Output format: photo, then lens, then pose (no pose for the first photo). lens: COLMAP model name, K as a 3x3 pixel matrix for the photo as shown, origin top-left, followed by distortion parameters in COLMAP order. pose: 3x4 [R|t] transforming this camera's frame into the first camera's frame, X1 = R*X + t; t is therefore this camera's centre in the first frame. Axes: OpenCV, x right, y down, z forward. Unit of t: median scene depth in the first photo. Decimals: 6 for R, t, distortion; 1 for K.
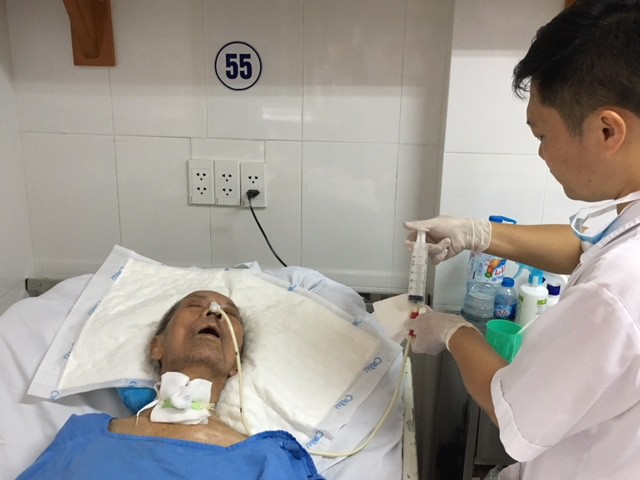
lens RADIAL K [[689.2, 0, 320.0], [0, 689.2, 240.0], [0, 0, 1]] dist [0.003060, 0.005292]
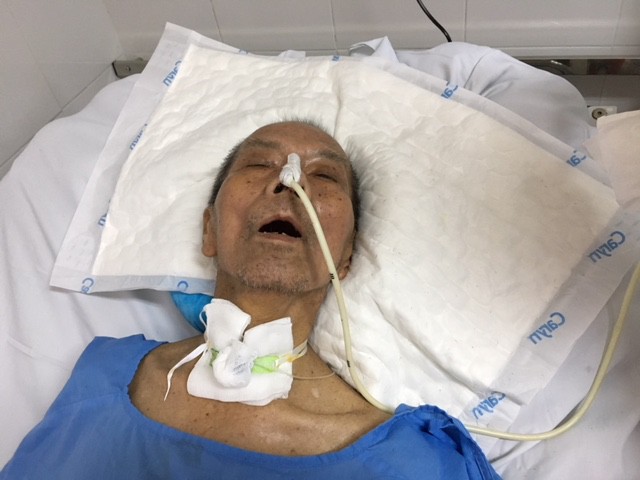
lens RADIAL K [[575.3, 0, 320.0], [0, 575.3, 240.0], [0, 0, 1]] dist [0.043141, -0.002180]
pose [[0.963941, 0.023878, -0.265044, -0.016481], [0.096520, 0.896777, 0.431827, -0.036095], [0.247996, -0.441837, 0.862136, 0.569385]]
